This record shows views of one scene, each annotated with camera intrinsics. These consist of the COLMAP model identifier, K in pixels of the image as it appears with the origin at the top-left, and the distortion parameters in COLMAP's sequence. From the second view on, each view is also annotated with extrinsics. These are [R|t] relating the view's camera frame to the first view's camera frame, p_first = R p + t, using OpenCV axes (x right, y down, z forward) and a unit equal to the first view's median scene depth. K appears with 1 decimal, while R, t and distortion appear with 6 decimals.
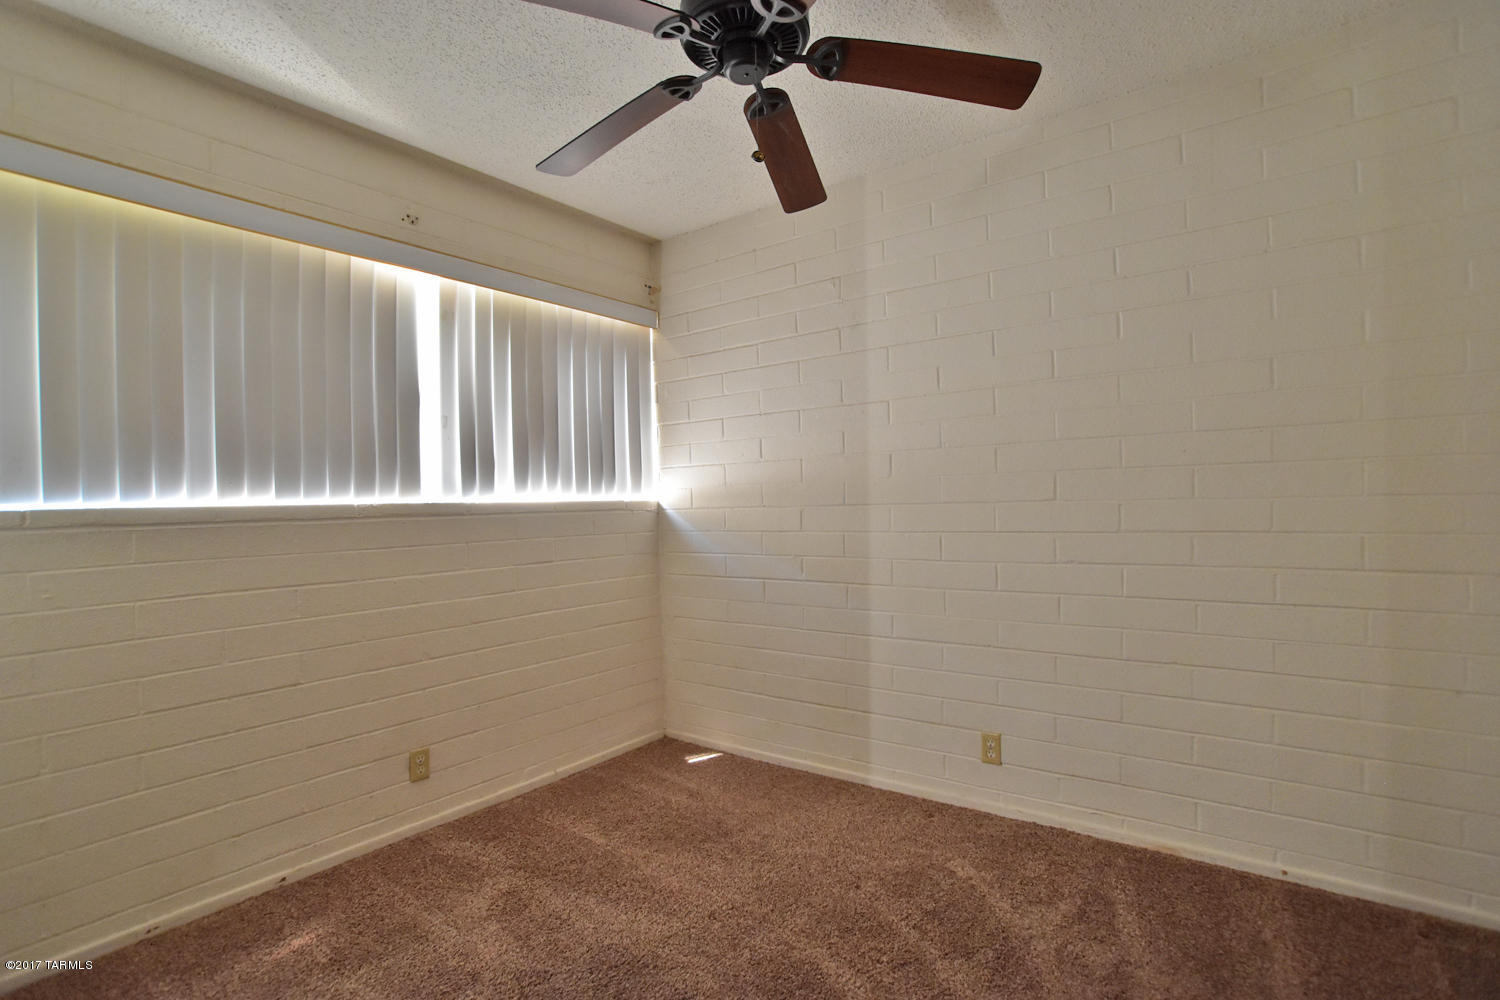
lens RADIAL K [[740.1, 0, 753.2], [0, 740.1, 498.7], [0, 0, 1]] dist [-0.099449, 0.033110]
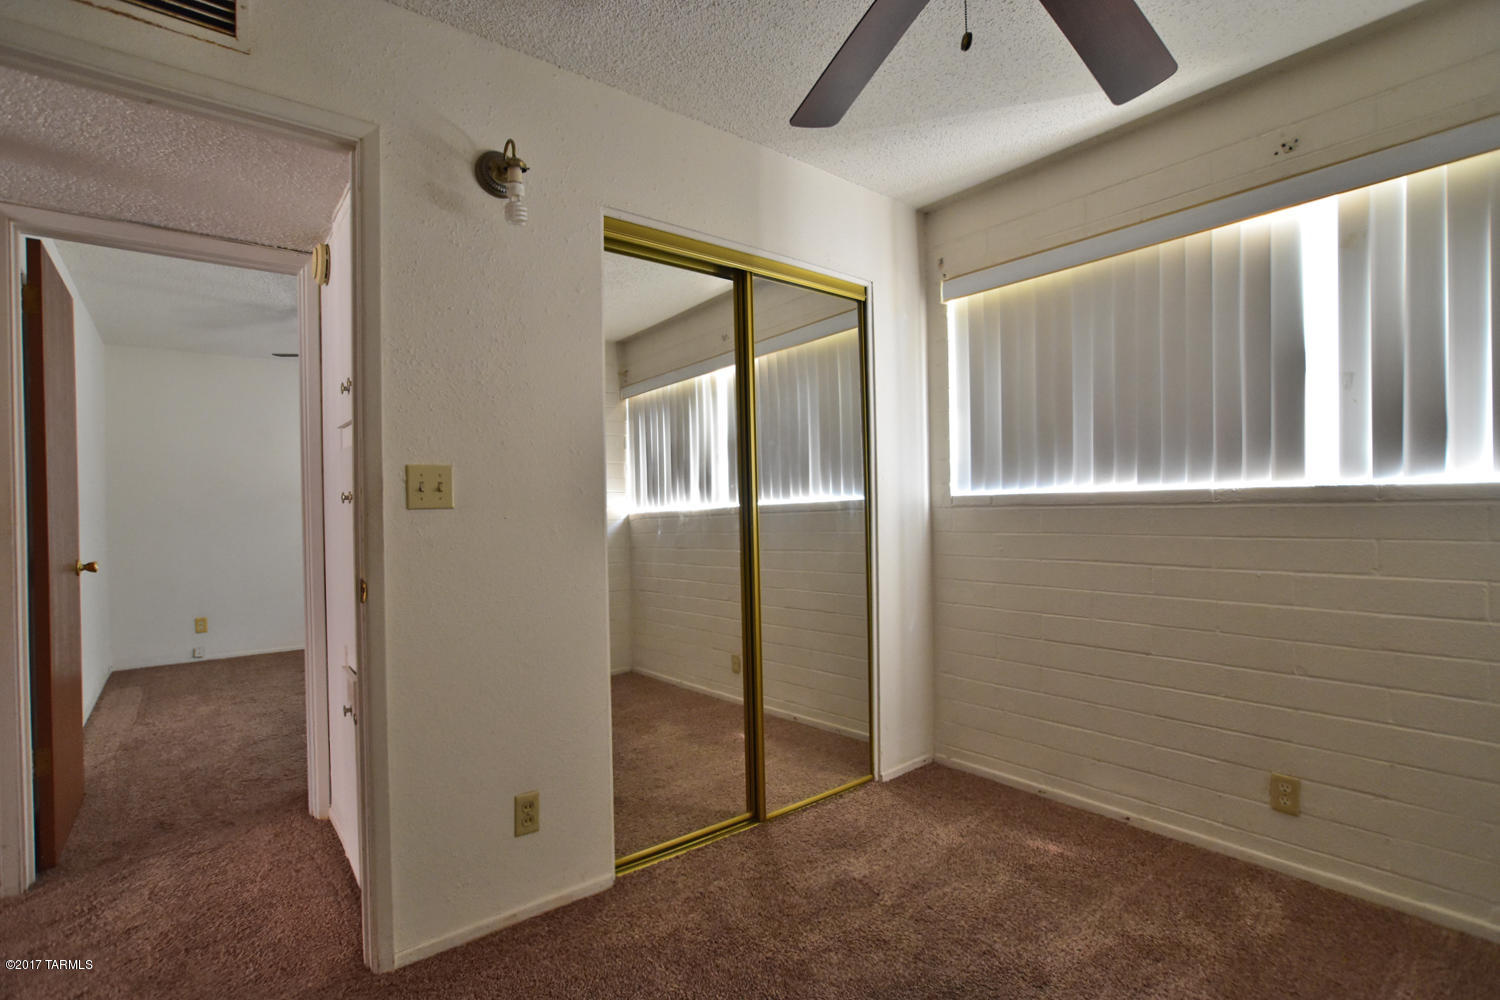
lens RADIAL K [[704.3, 0, 753.9], [0, 704.3, 497.4], [0, 0, 1]] dist [0.012002, -0.000507]
pose [[-0.255703, 0.019579, -0.966557, 0.540246], [0.029405, 0.999490, 0.012467, -0.010714], [0.966308, -0.025234, -0.256148, 0.658657]]
